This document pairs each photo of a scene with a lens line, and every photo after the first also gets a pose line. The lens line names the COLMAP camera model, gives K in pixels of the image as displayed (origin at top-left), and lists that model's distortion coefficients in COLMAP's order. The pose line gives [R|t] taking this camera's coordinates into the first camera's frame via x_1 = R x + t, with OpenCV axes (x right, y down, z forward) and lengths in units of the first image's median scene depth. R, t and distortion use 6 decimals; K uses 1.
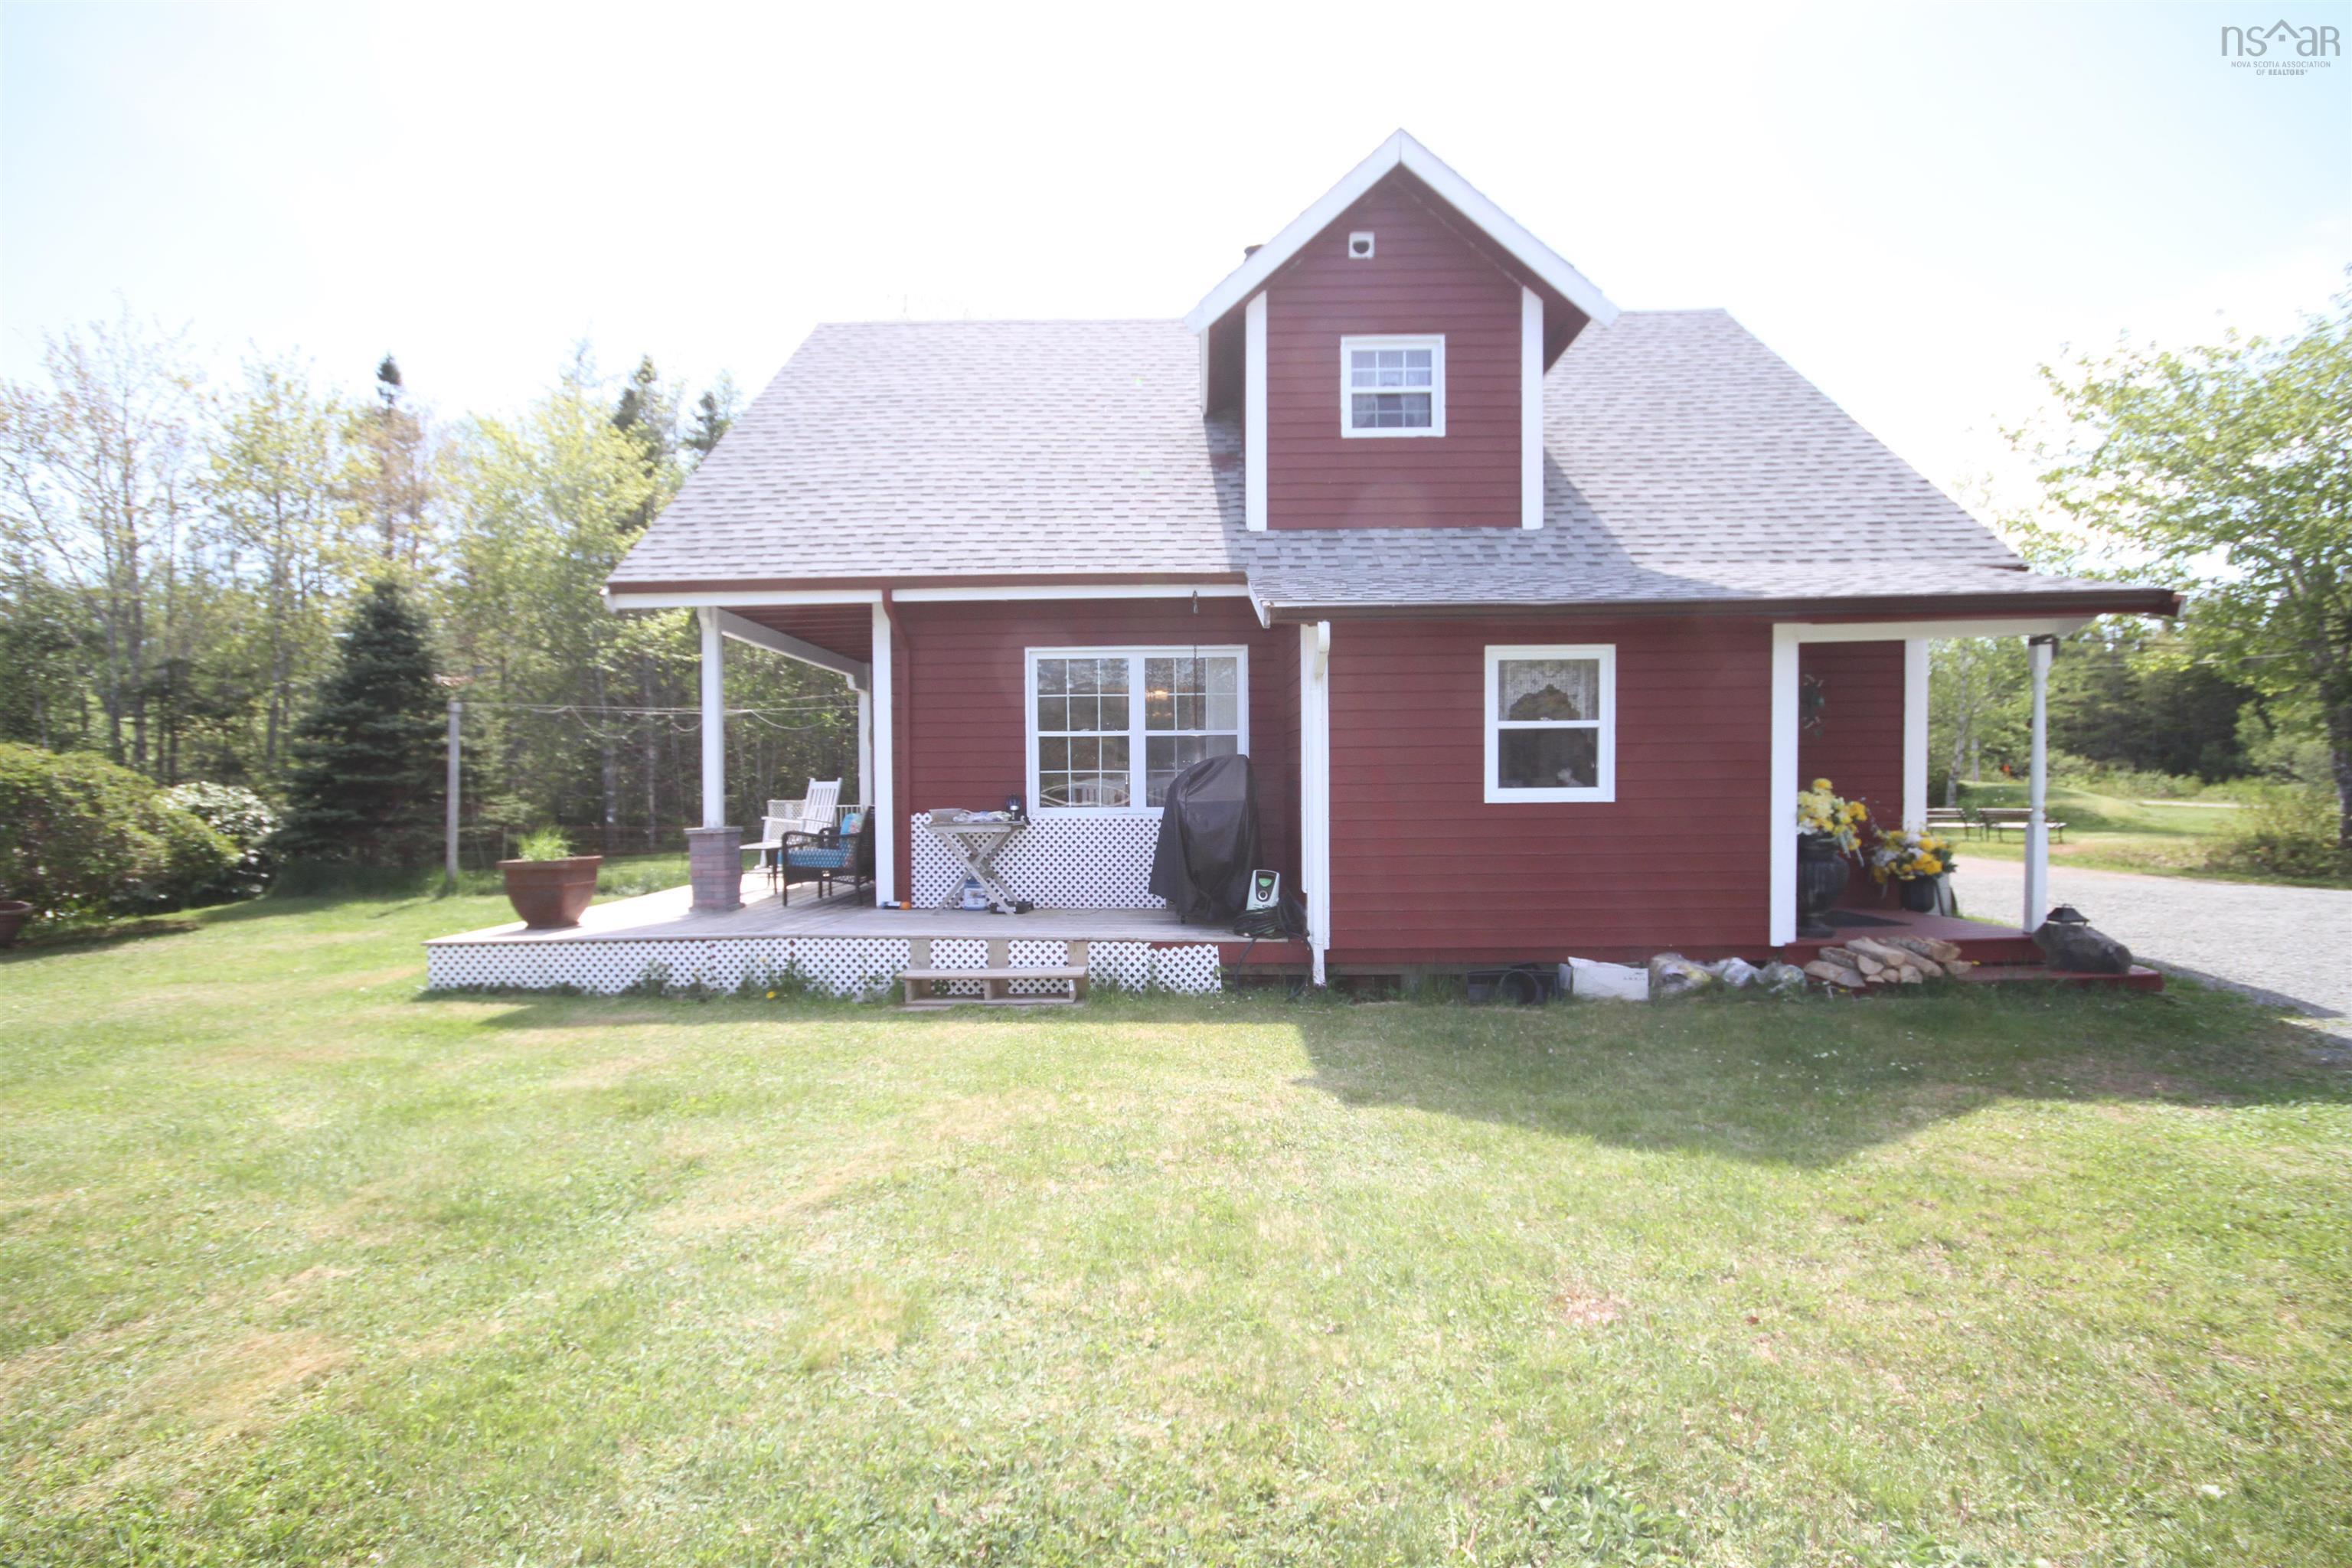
lens RADIAL K [[1094.5, 0, 1168.0], [0, 1094.5, 789.7], [0, 0, 1]] dist [0.008782, -0.004948]
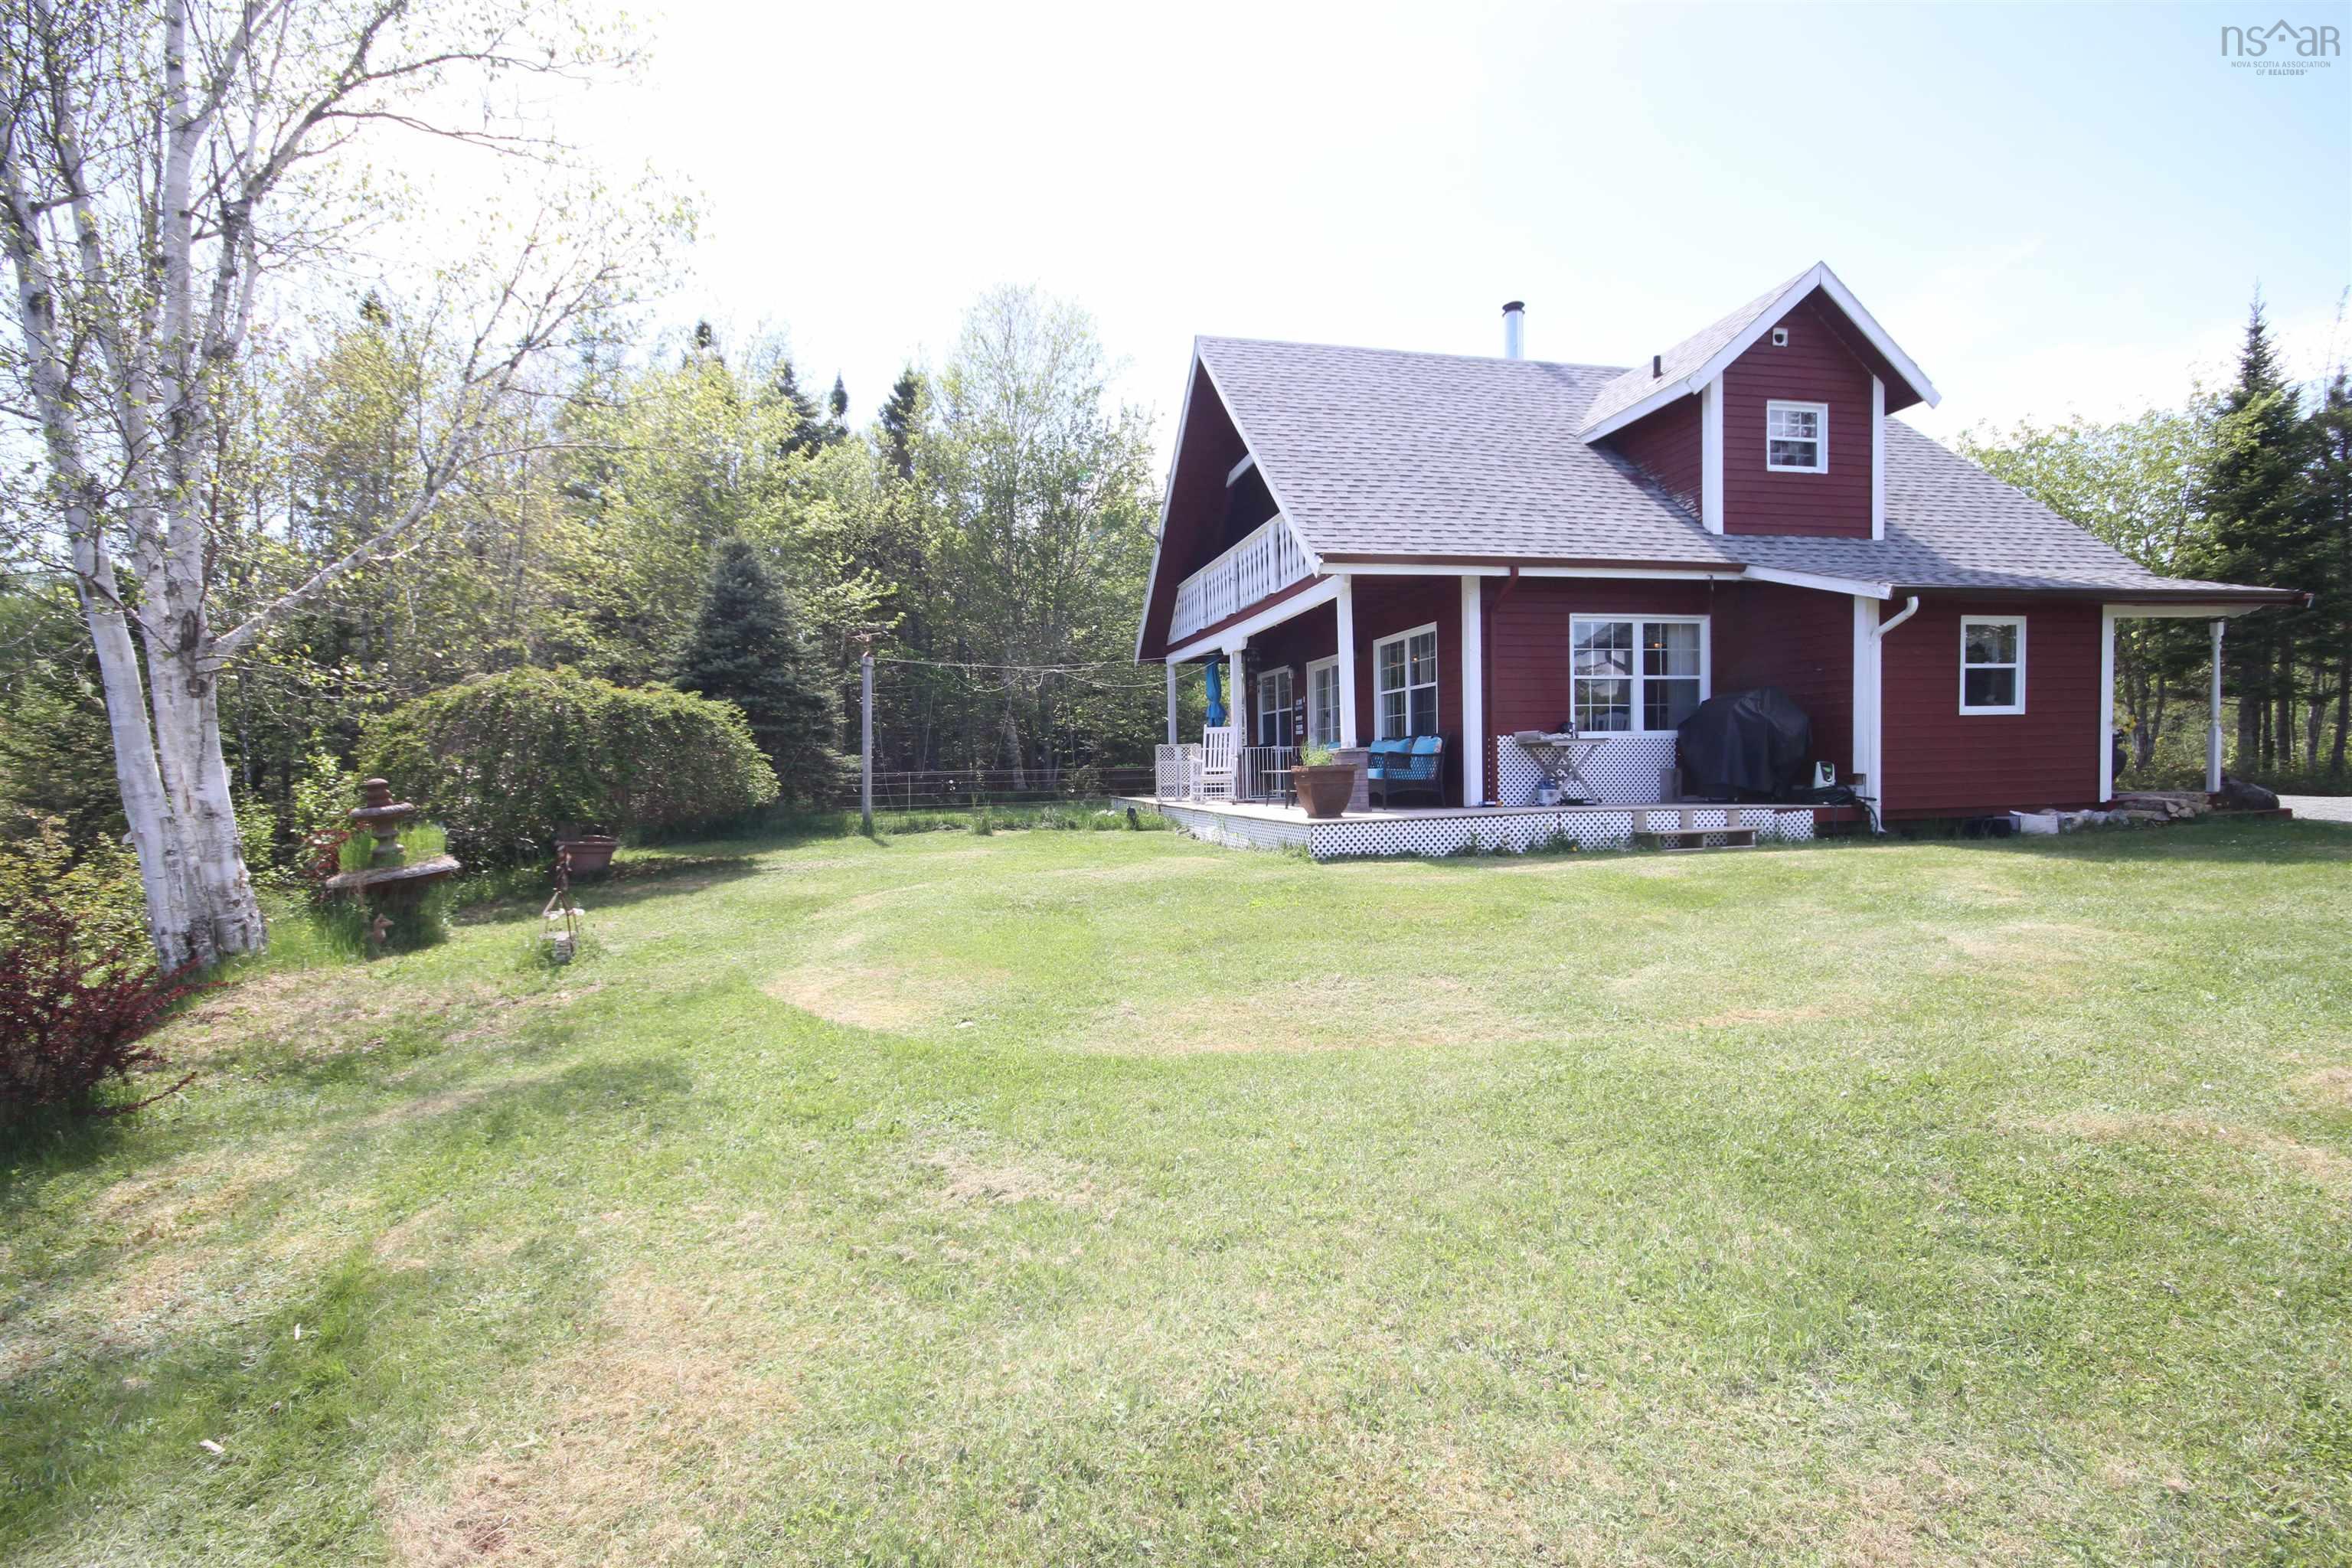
lens RADIAL K [[1094.5, 0, 1169.5], [0, 1094.5, 793.4], [0, 0, 1]] dist [0.008782, -0.004948]
pose [[0.967185, -0.018915, 0.253368, -0.972964], [0.015981, 0.999779, 0.013631, 0.068102], [-0.253570, -0.009134, 0.967274, -0.192054]]
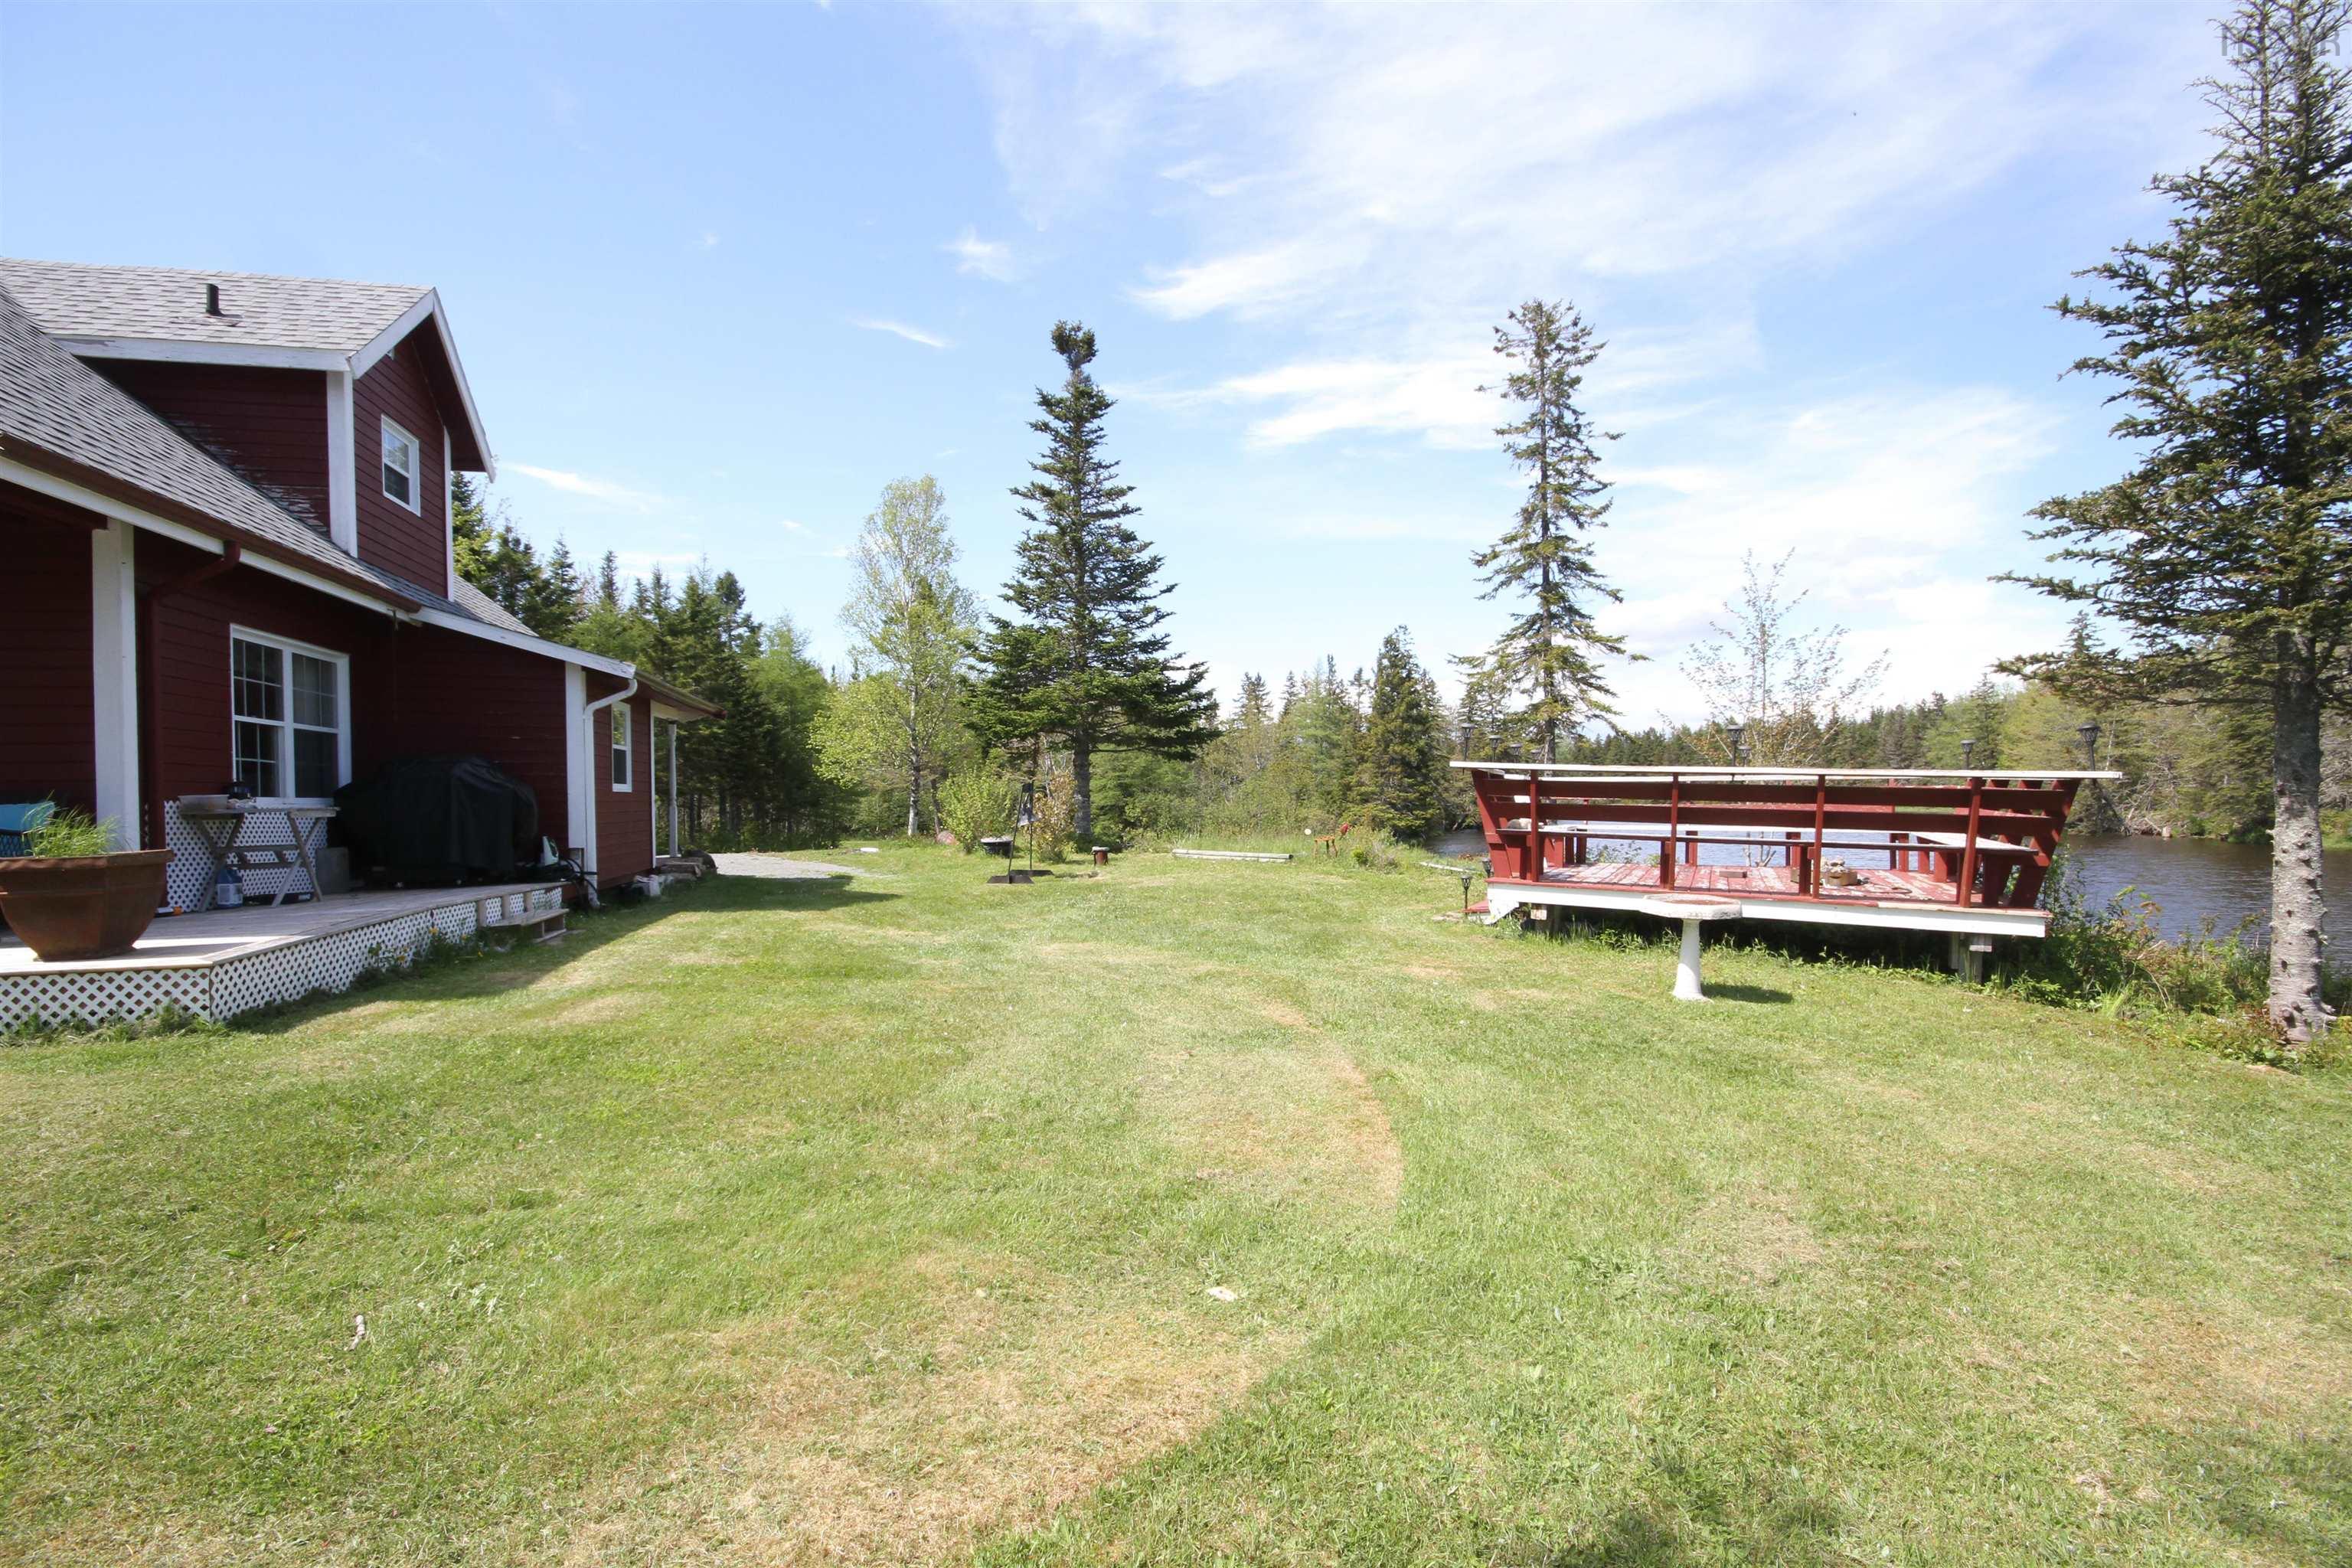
lens RADIAL K [[1094.5, 0, 1175.2], [0, 1094.5, 777.6], [0, 0, 1]] dist [0.008782, -0.004948]
pose [[-0.284698, 0.030777, 0.958123, -1.258526], [0.025387, 0.999376, -0.024559, 0.043847], [-0.958281, 0.017332, -0.285301, 0.516084]]
